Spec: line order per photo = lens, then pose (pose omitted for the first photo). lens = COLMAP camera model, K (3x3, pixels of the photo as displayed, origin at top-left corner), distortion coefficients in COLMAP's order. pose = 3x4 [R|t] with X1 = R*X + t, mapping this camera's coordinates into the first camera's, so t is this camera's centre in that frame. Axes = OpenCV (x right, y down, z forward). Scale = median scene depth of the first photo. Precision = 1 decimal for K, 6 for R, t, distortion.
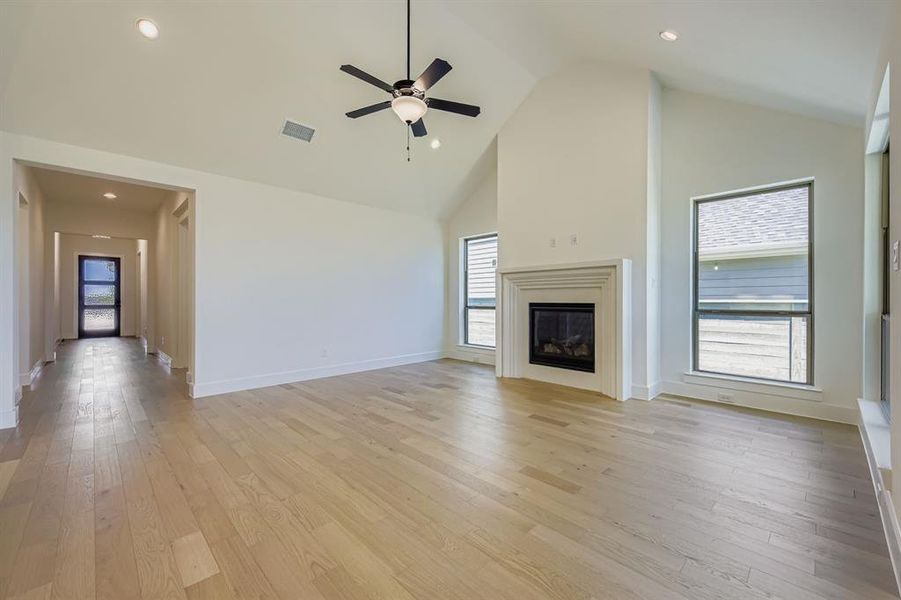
lens RADIAL K [[360.2, 0, 439.6], [0, 360.2, 296.2], [0, 0, 1]] dist [-0.000924, -0.000161]
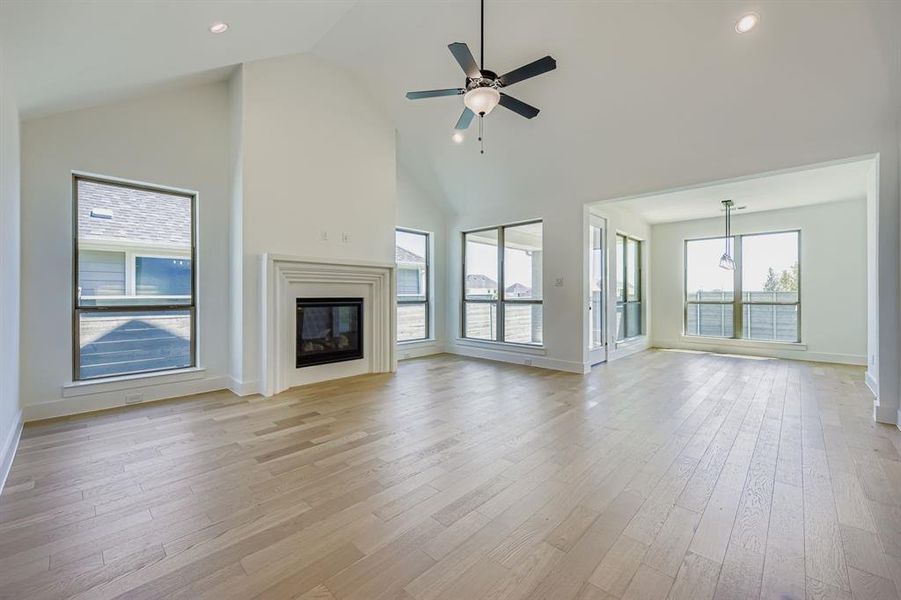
lens RADIAL K [[363.1, 0, 450.5], [0, 363.1, 295.5], [0, 0, 1]] dist [-0.000106, -0.000388]
pose [[-0.066540, -0.001286, 0.997783, -0.670655], [-0.009677, 0.999953, 0.000643, 0.008348], [-0.997737, -0.009613, -0.066549, 0.721386]]
